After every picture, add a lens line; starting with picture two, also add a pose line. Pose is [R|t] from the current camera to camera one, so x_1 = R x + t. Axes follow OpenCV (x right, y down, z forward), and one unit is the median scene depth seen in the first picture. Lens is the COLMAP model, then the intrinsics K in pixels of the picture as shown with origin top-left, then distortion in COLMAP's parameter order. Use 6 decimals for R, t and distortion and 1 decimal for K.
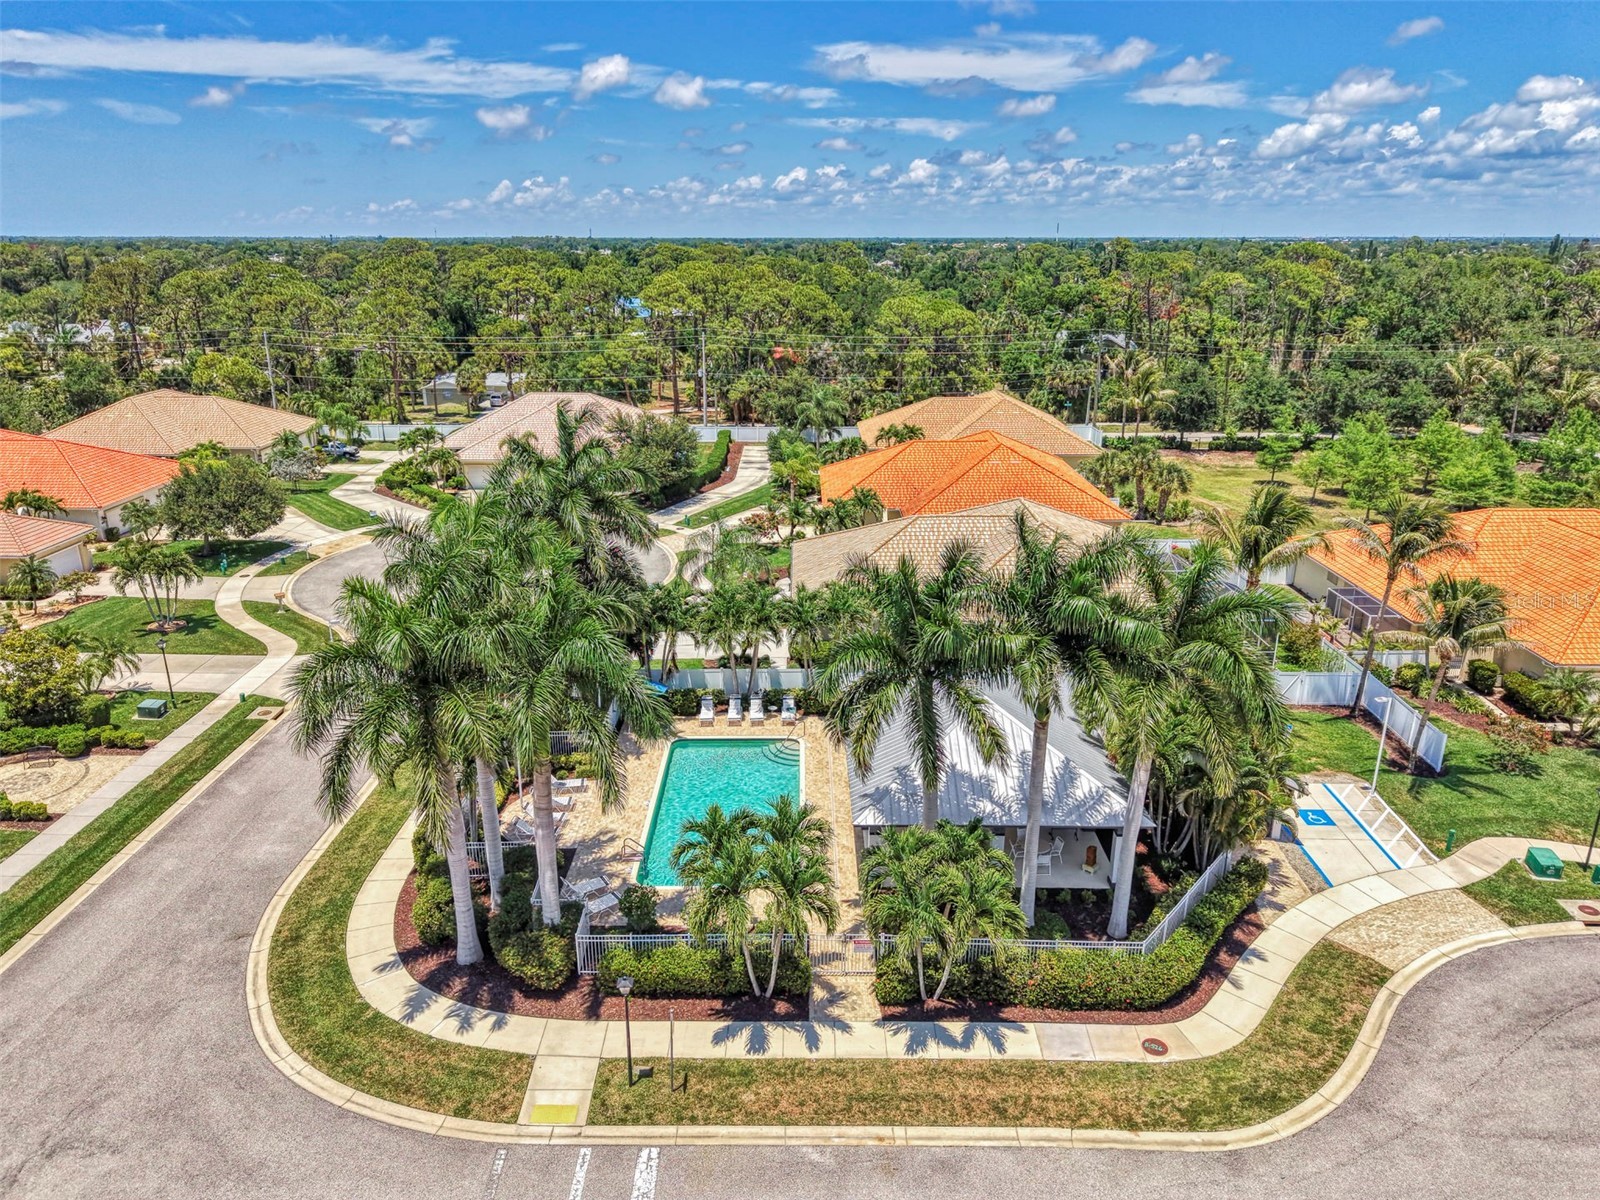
lens RADIAL K [[1087.0, 0, 806.9], [0, 1087.0, 596.3], [0, 0, 1]] dist [0.022464, -0.020773]
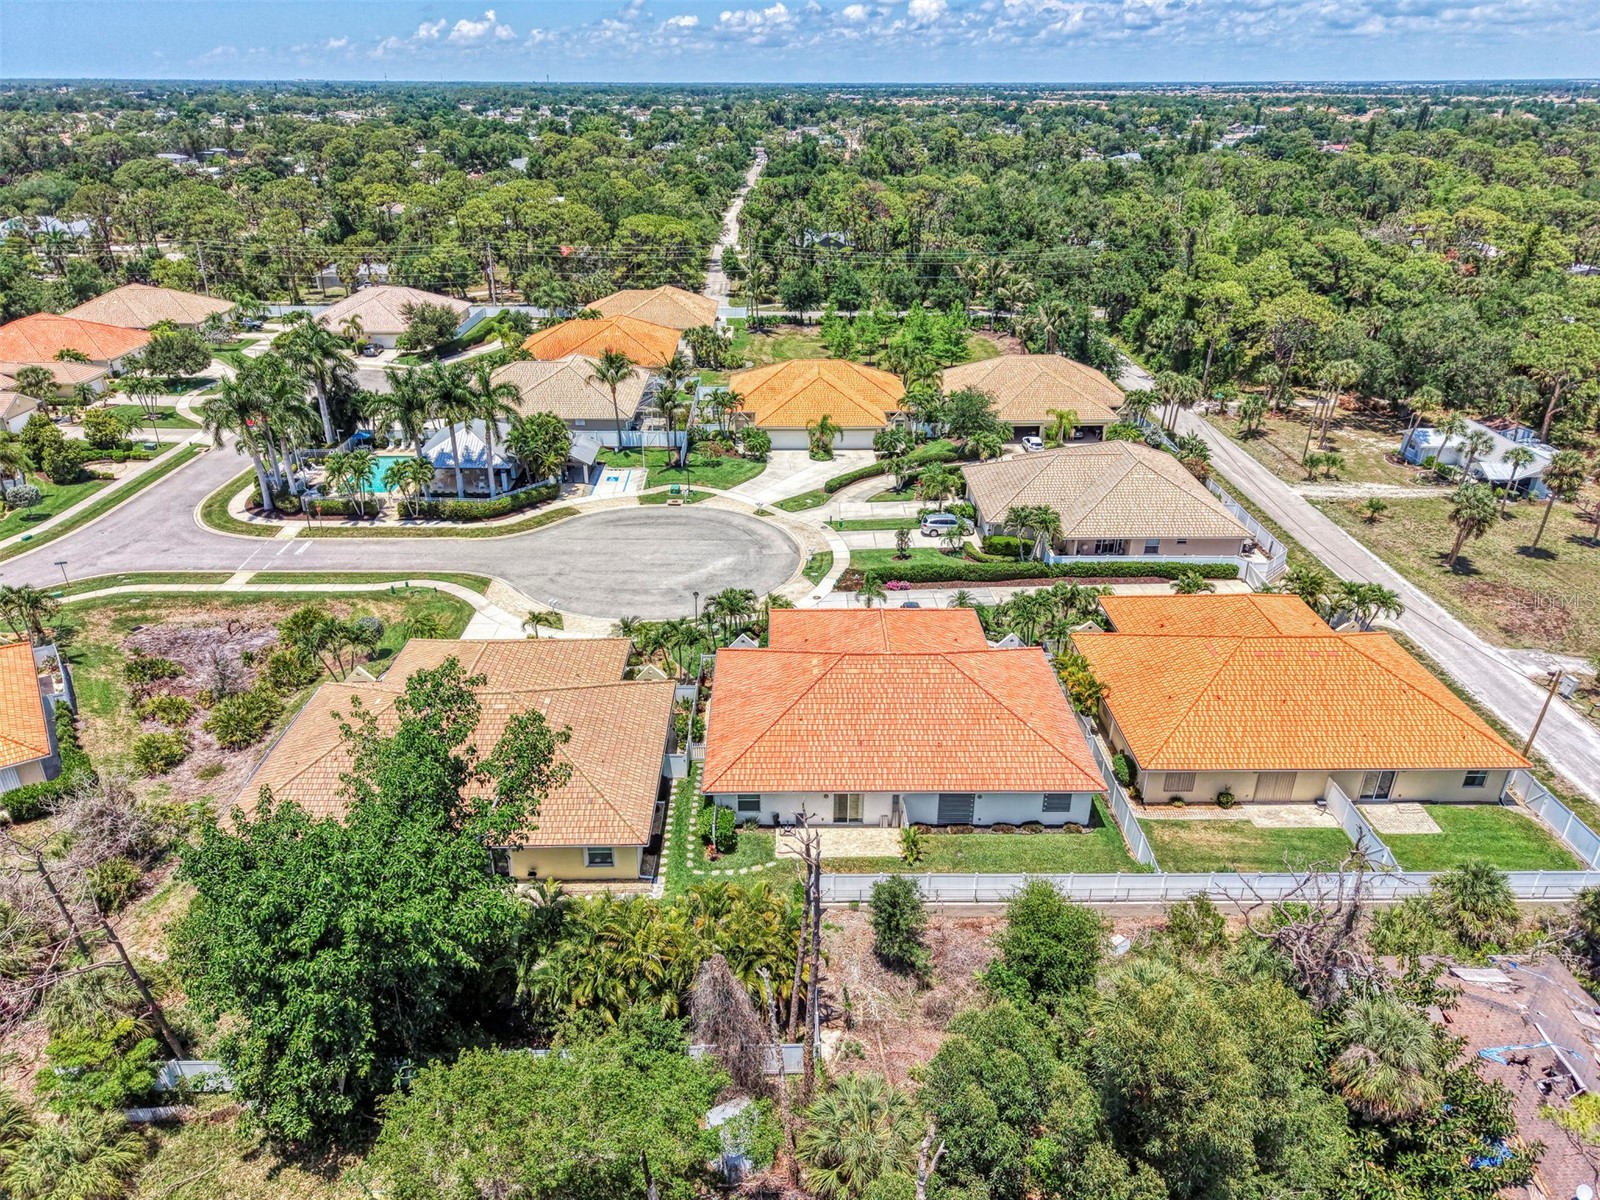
lens RADIAL K [[1068.4, 0, 800.0], [0, 1068.4, 600.0], [0, 0, 1]] dist [0.053353, -0.057549]
pose [[0.999842, -0.005281, 0.016985, 0.497550], [0.003033, 0.991537, 0.129791, 0.091002], [-0.017527, -0.129719, 0.991396, -0.904276]]
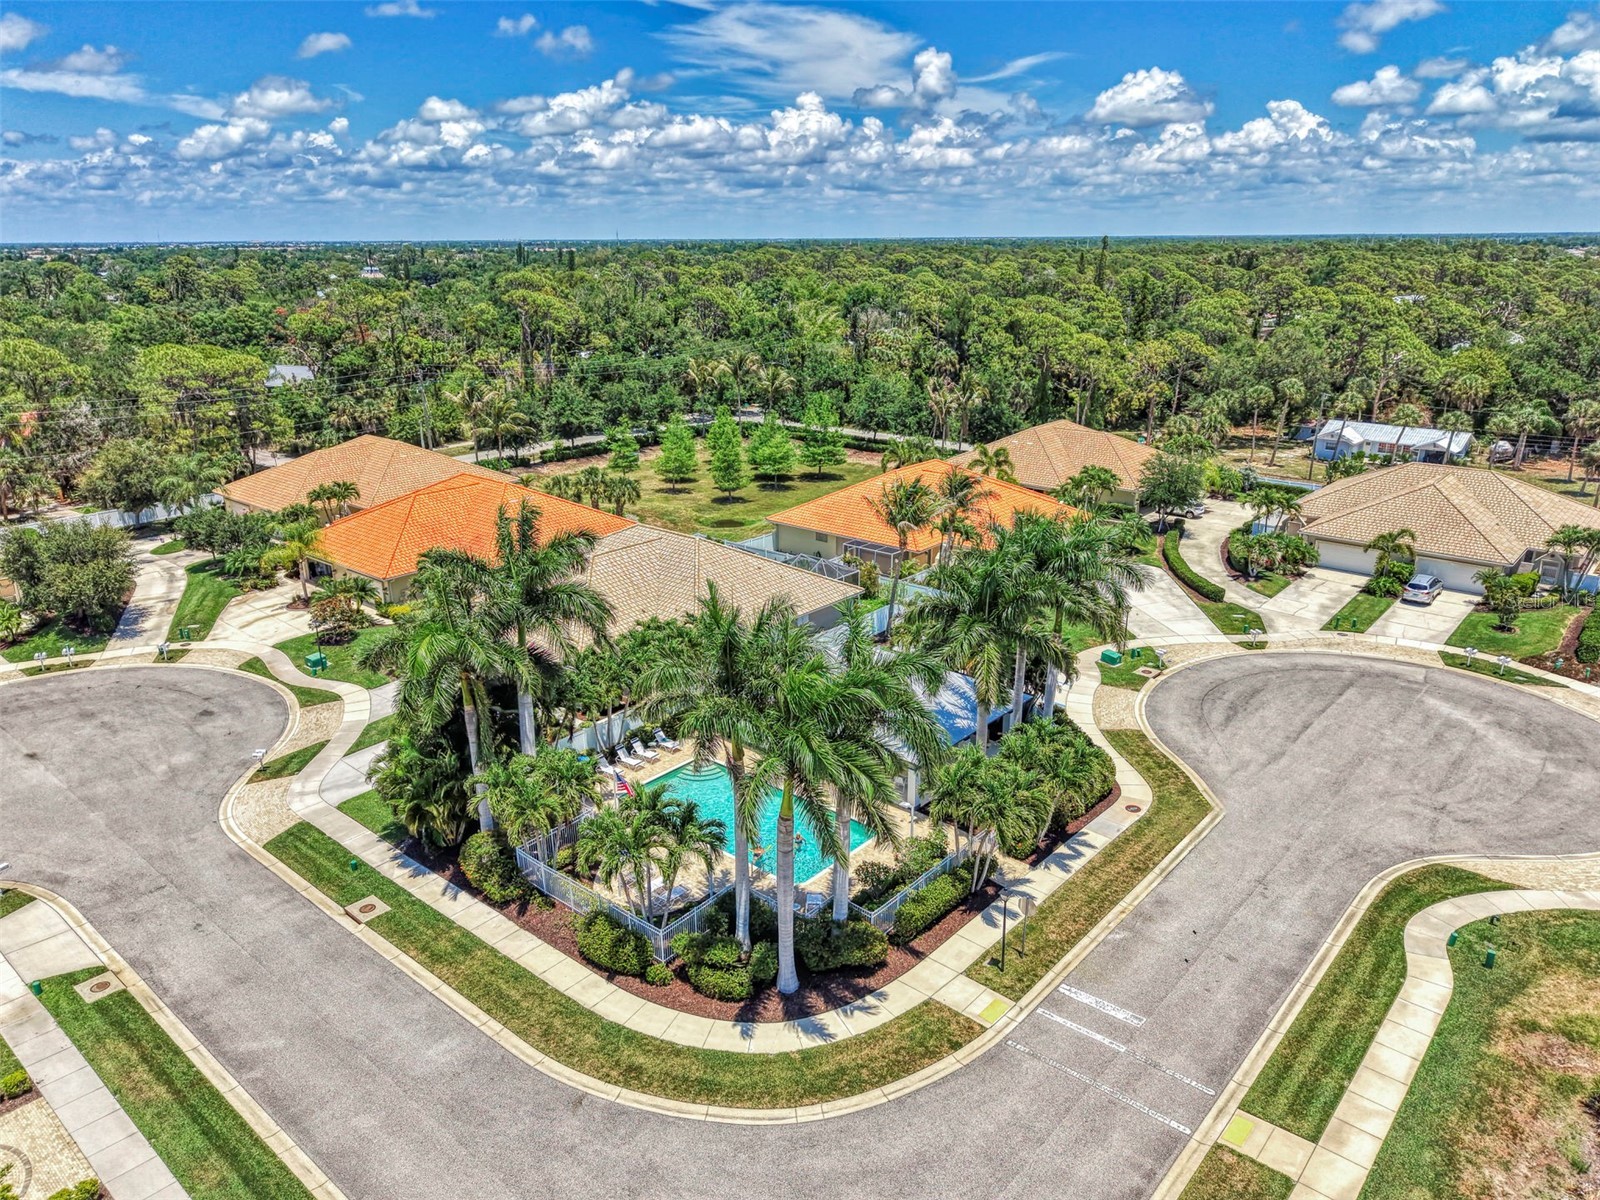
lens RADIAL K [[1087.0, 0, 806.9], [0, 1087.0, 596.3], [0, 0, 1]] dist [0.022464, -0.020773]
pose [[0.652998, -0.240535, 0.718148, -0.459543], [0.242754, 0.964671, 0.102374, -0.078104], [-0.717401, 0.107483, 0.688319, 0.072605]]
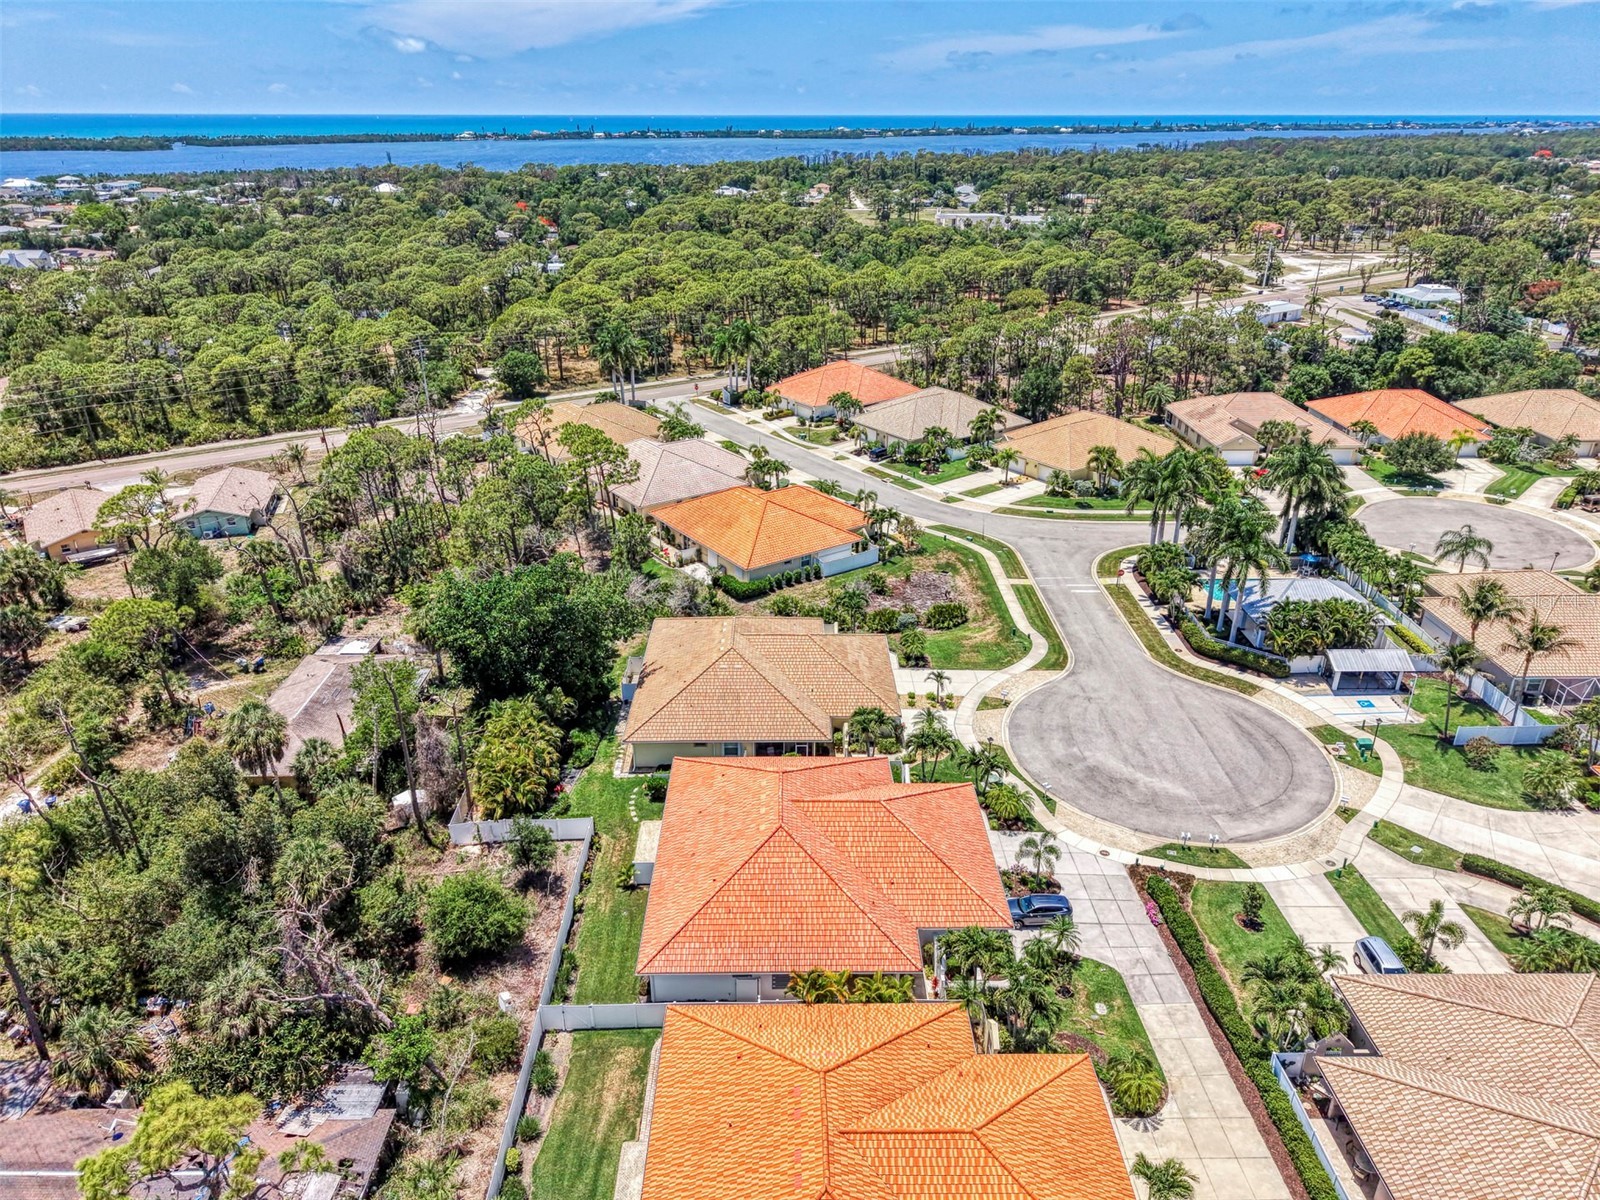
lens RADIAL K [[1068.4, 0, 800.0], [0, 1068.4, 600.0], [0, 0, 1]] dist [0.053353, -0.057549]
pose [[0.013659, 0.411457, -0.911327, 1.335899], [-0.314942, 0.866792, 0.386629, -0.260210], [0.949013, 0.281734, 0.141424, -0.253942]]
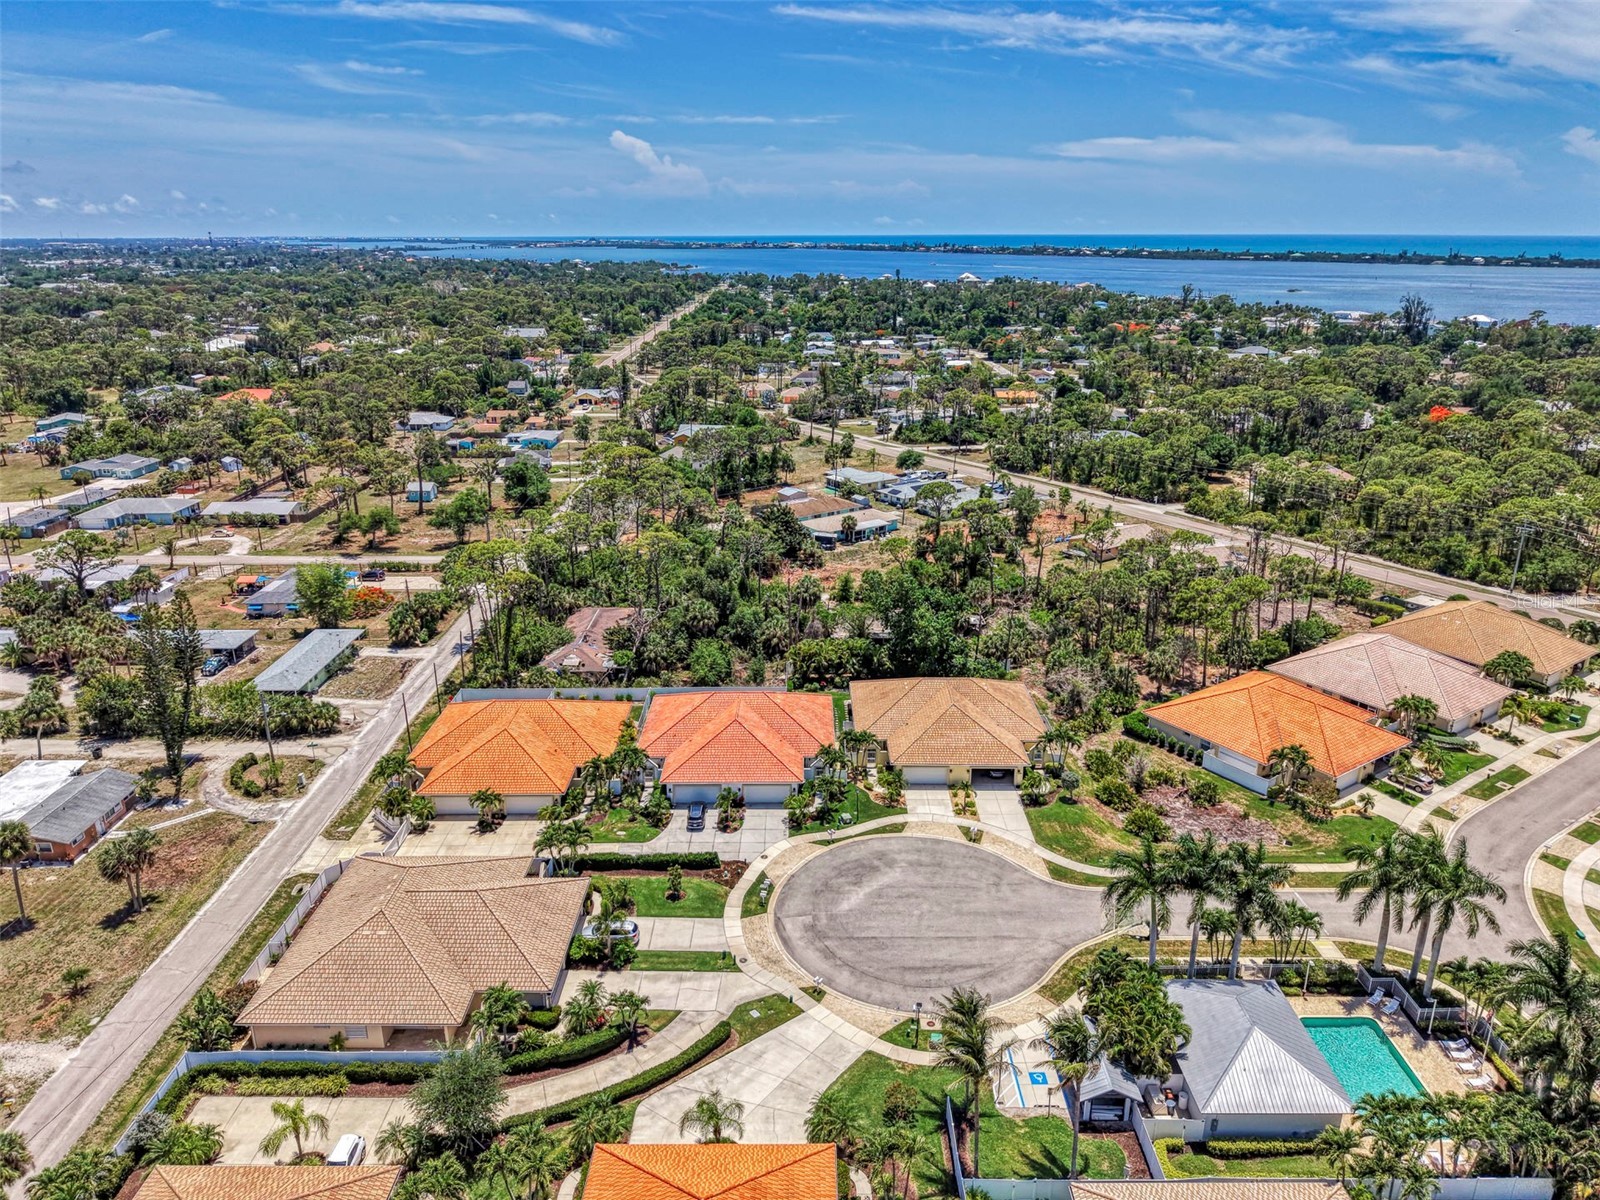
lens RADIAL K [[1087.0, 0, 806.9], [0, 1087.0, 596.3], [0, 0, 1]] dist [0.022464, -0.020773]
pose [[-0.999941, -0.002812, -0.010463, 0.495040], [-0.008561, 0.797011, 0.603904, -0.854803], [0.006641, 0.603959, -0.796988, 1.108656]]
